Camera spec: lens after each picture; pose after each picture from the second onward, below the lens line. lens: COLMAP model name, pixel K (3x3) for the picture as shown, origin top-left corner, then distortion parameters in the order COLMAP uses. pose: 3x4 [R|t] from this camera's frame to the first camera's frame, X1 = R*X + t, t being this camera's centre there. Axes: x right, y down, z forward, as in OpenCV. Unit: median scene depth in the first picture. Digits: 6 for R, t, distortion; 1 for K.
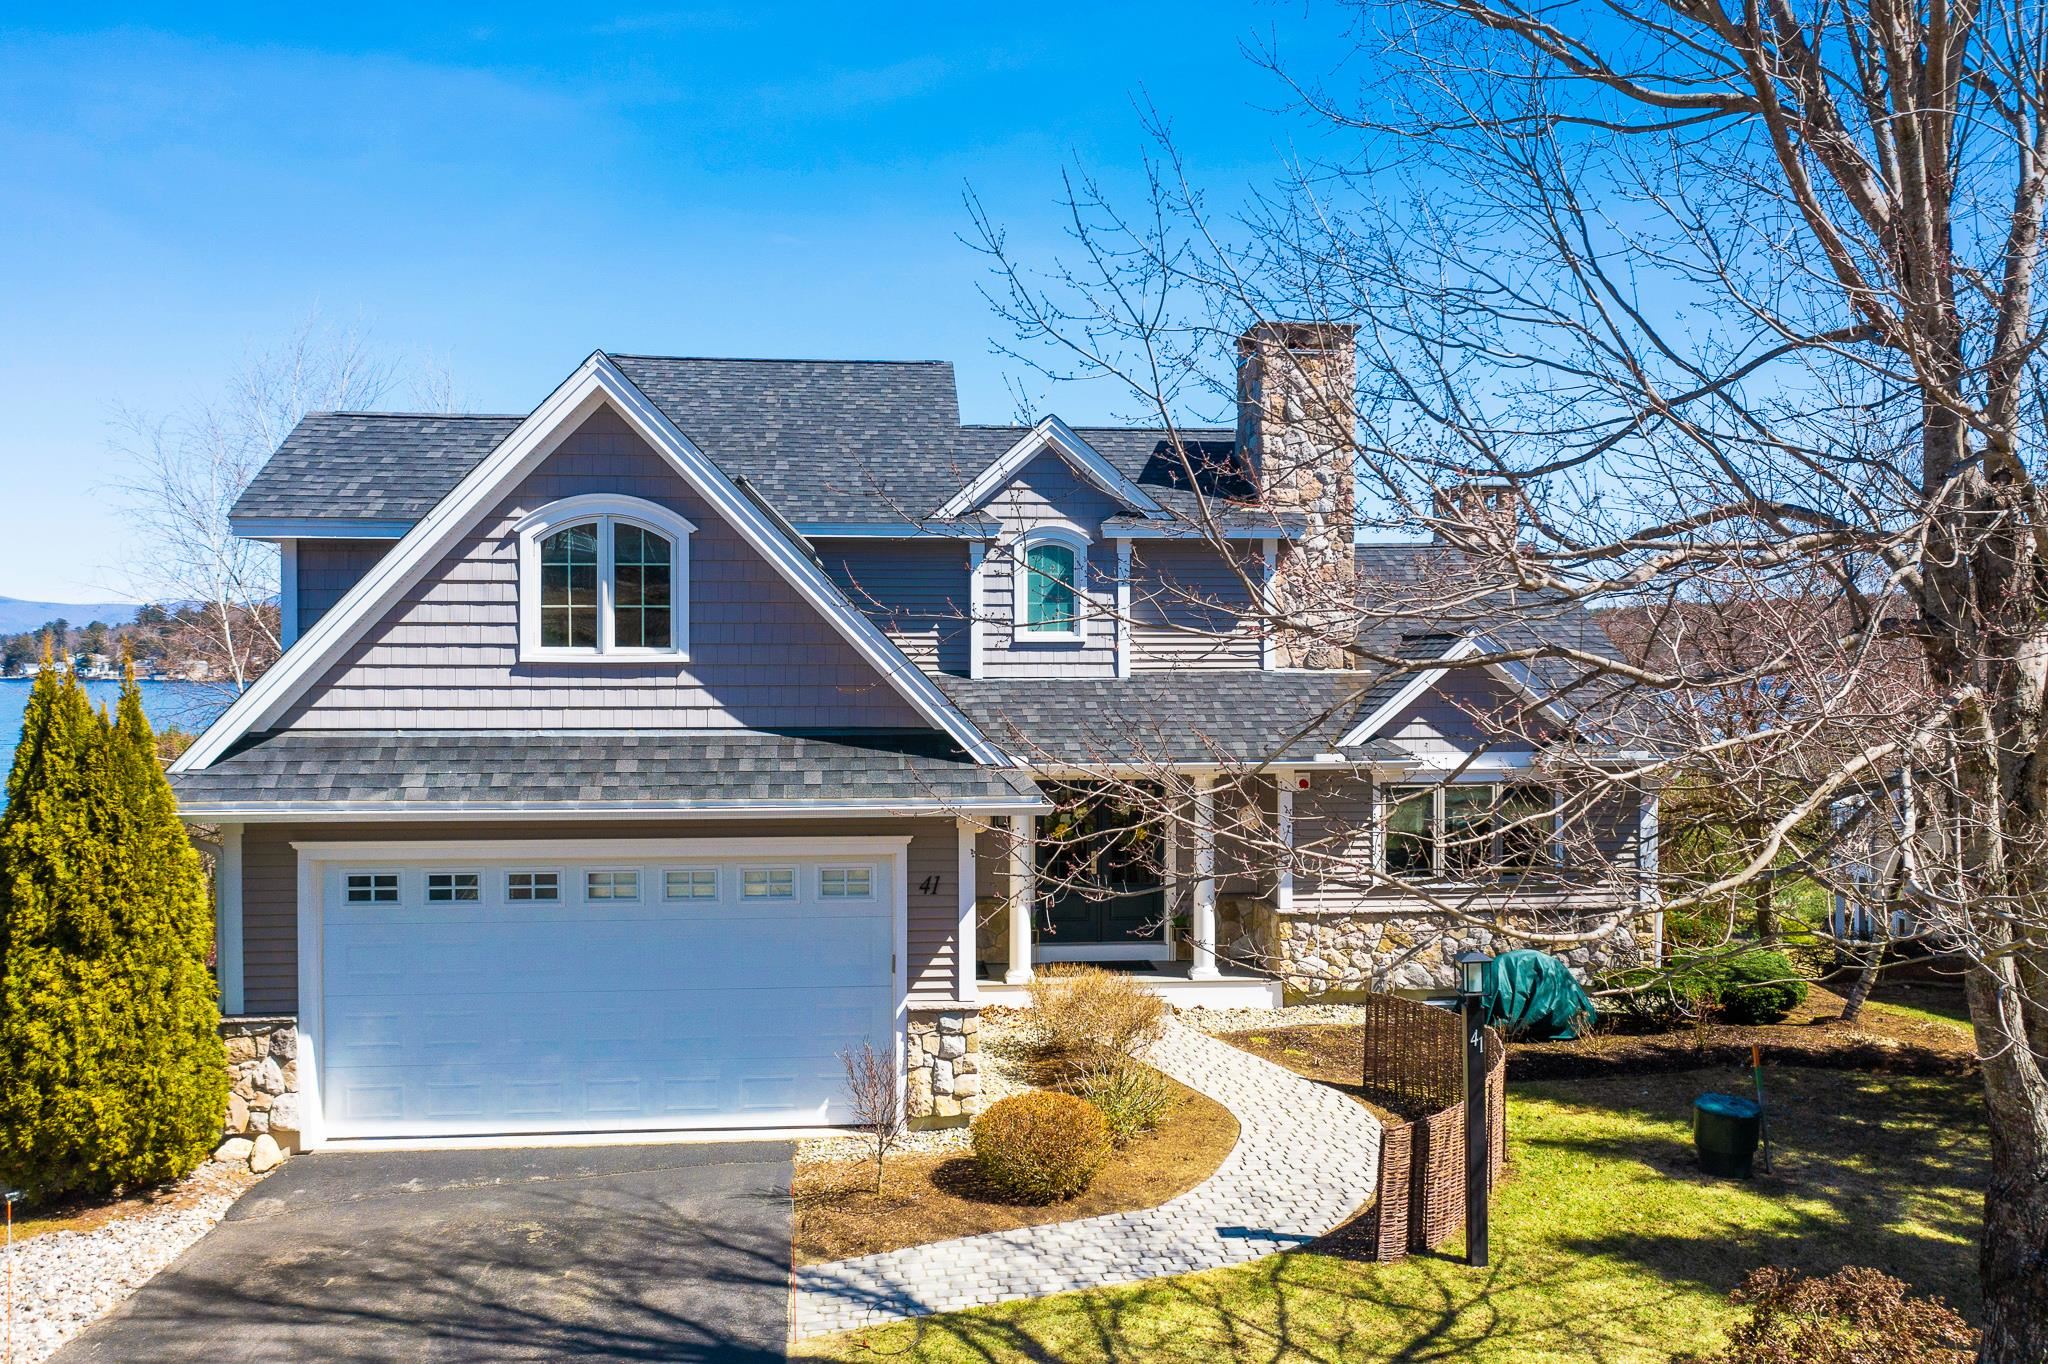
lens RADIAL K [[1609.1, 0, 1024.0], [0, 1609.1, 682.0], [0, 0, 1]] dist [-0.013198, 0.007221]
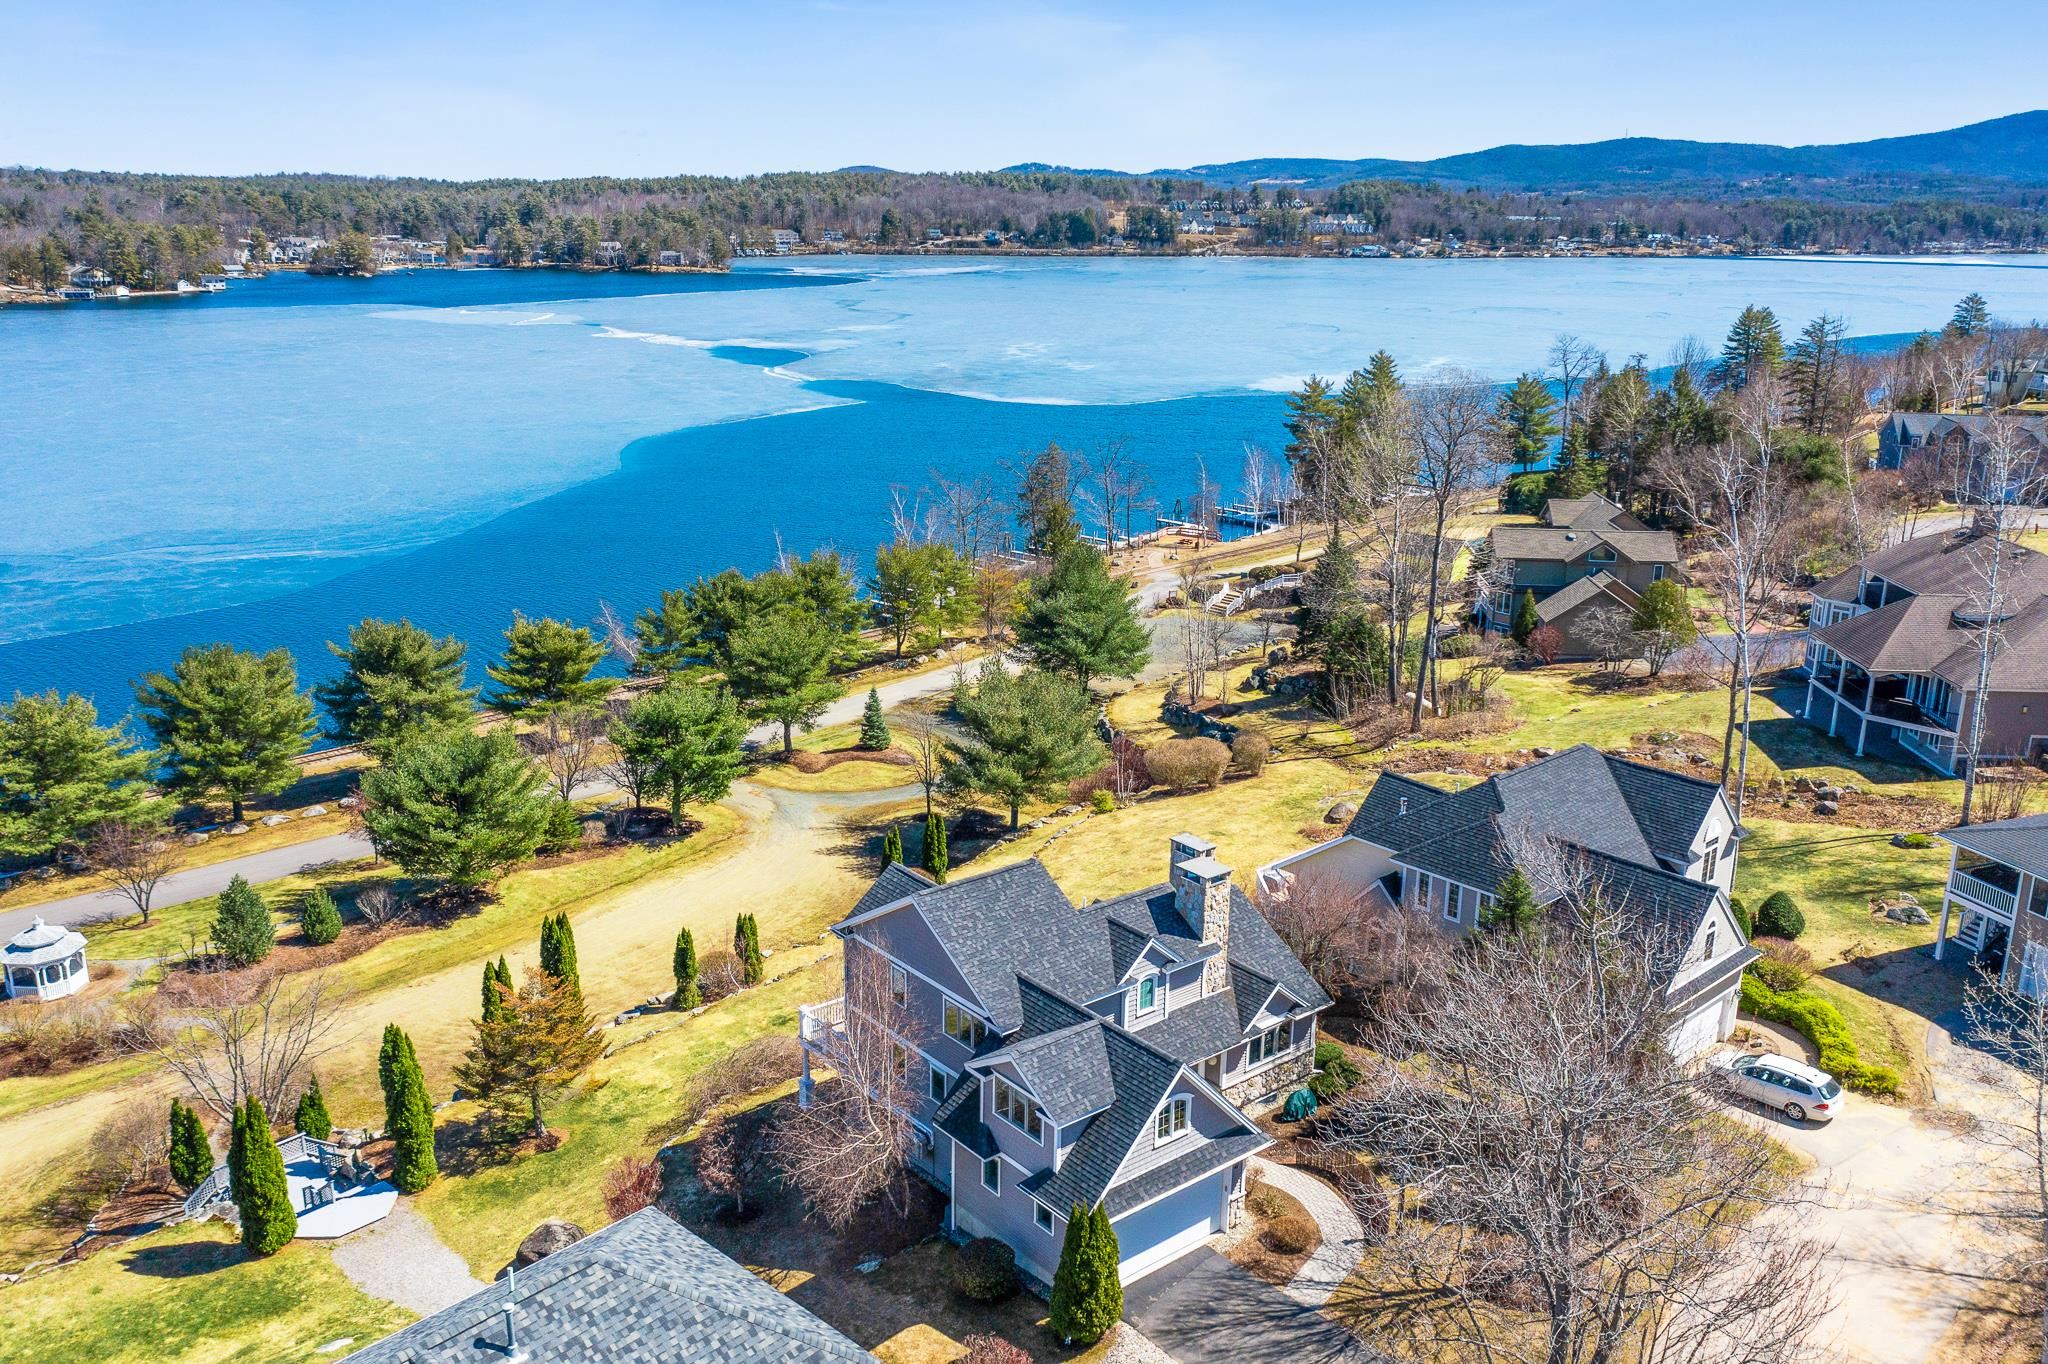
lens RADIAL K [[1624.6, 0, 1024.0], [0, 1624.6, 682.0], [0, 0, 1]] dist [-0.016632, -0.006785]
pose [[0.833155, -0.138083, 0.535524, -1.518444], [-0.002004, 0.967568, 0.252602, -1.234509], [-0.553036, -0.211530, 0.805857, -0.932161]]
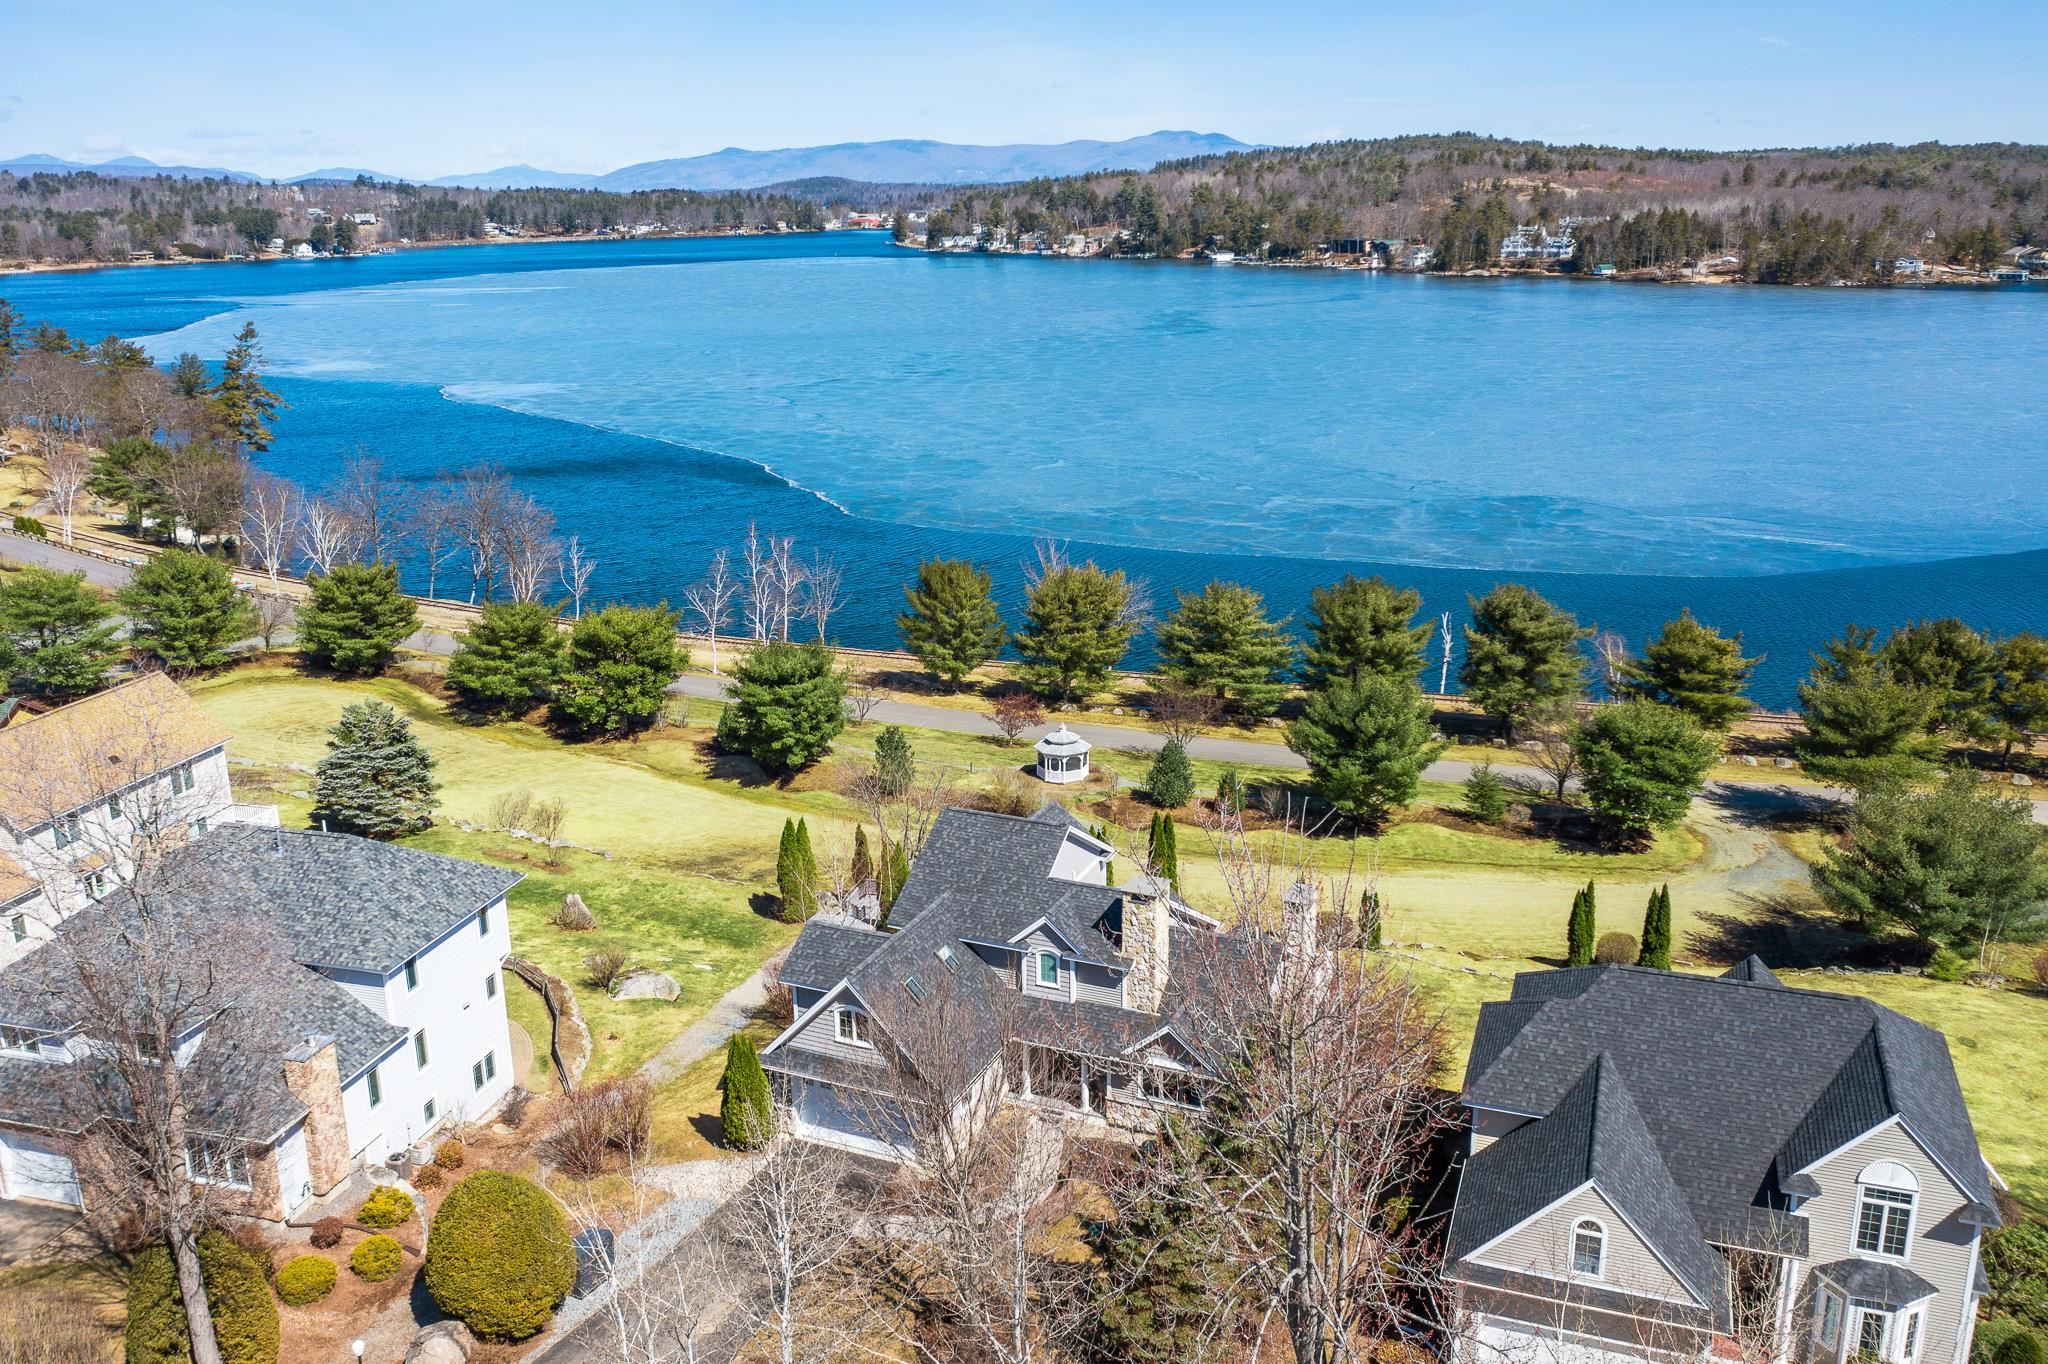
lens RADIAL K [[1609.1, 0, 1024.0], [0, 1609.1, 682.0], [0, 0, 1]] dist [-0.013198, 0.007221]
pose [[0.872262, 0.126866, -0.472296, 1.258842], [0.003173, 0.964276, 0.264879, -1.301821], [0.489028, -0.232542, 0.840700, -1.289404]]
